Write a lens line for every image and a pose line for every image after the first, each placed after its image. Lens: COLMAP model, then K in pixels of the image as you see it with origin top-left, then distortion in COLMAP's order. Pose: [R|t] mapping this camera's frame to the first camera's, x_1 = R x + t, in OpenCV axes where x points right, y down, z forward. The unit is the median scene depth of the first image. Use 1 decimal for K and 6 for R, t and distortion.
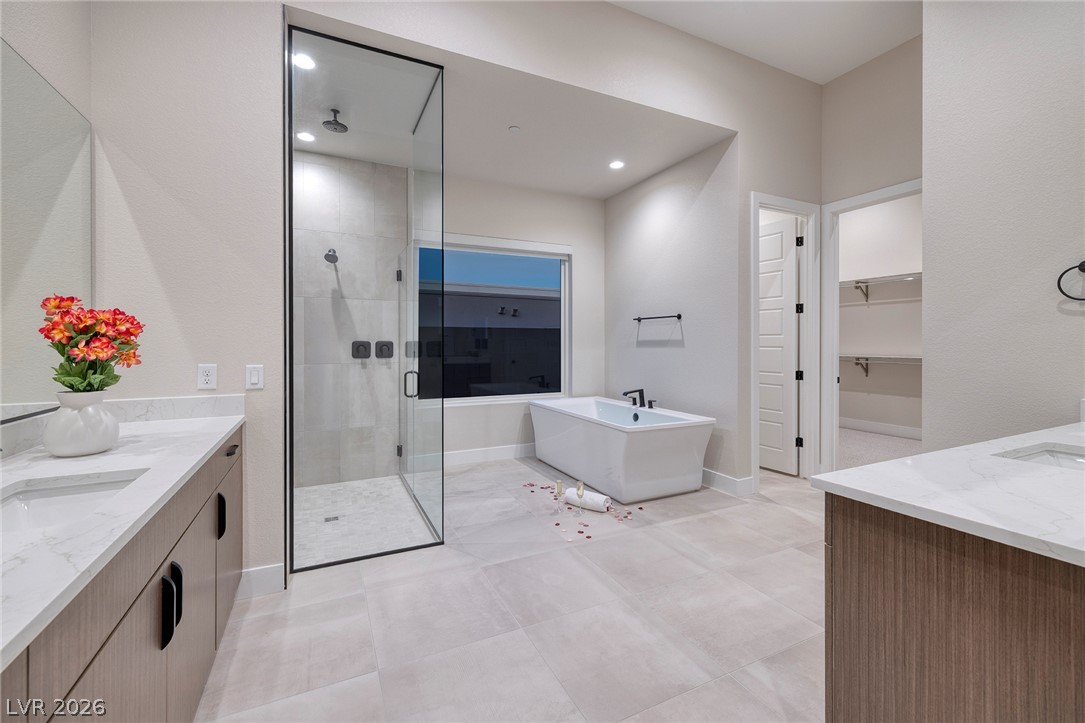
lens RADIAL K [[467.4, 0, 537.6], [0, 467.4, 347.9], [0, 0, 1]] dist [-0.000338, 0.000123]
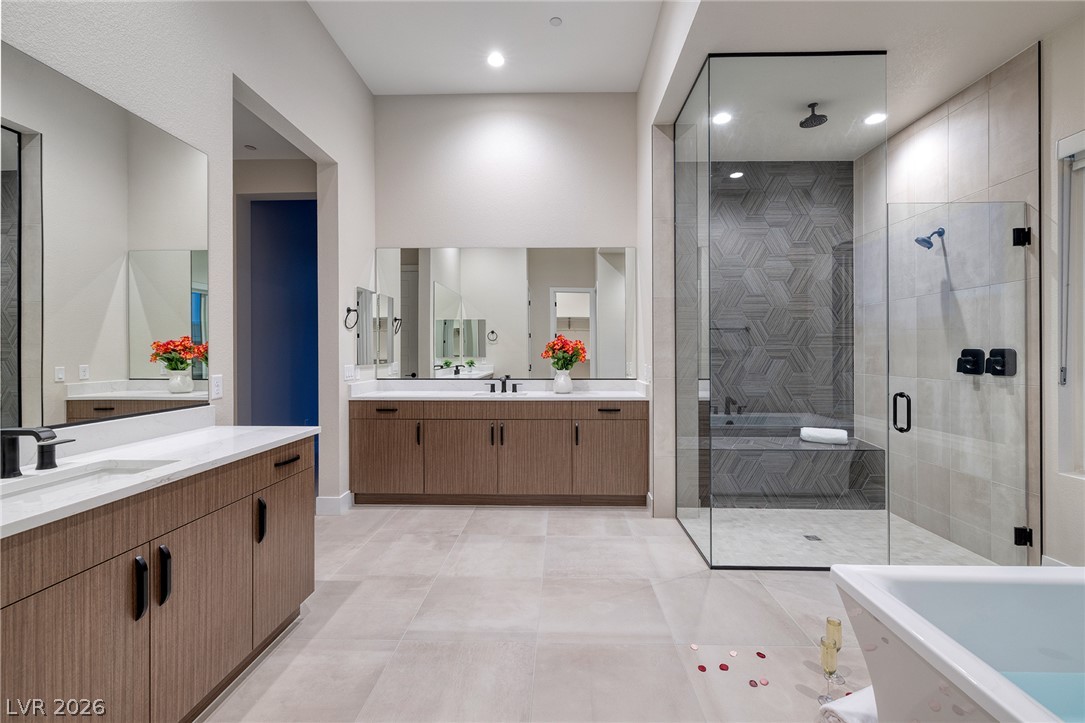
lens RADIAL K [[467.4, 0, 537.6], [0, 467.4, 347.9], [0, 0, 1]] dist [-0.000338, 0.000123]
pose [[-0.475161, -0.004356, -0.879888, 0.595631], [-0.007160, 0.999974, -0.001083, -0.012395], [0.879870, 0.005785, -0.475180, 0.865697]]
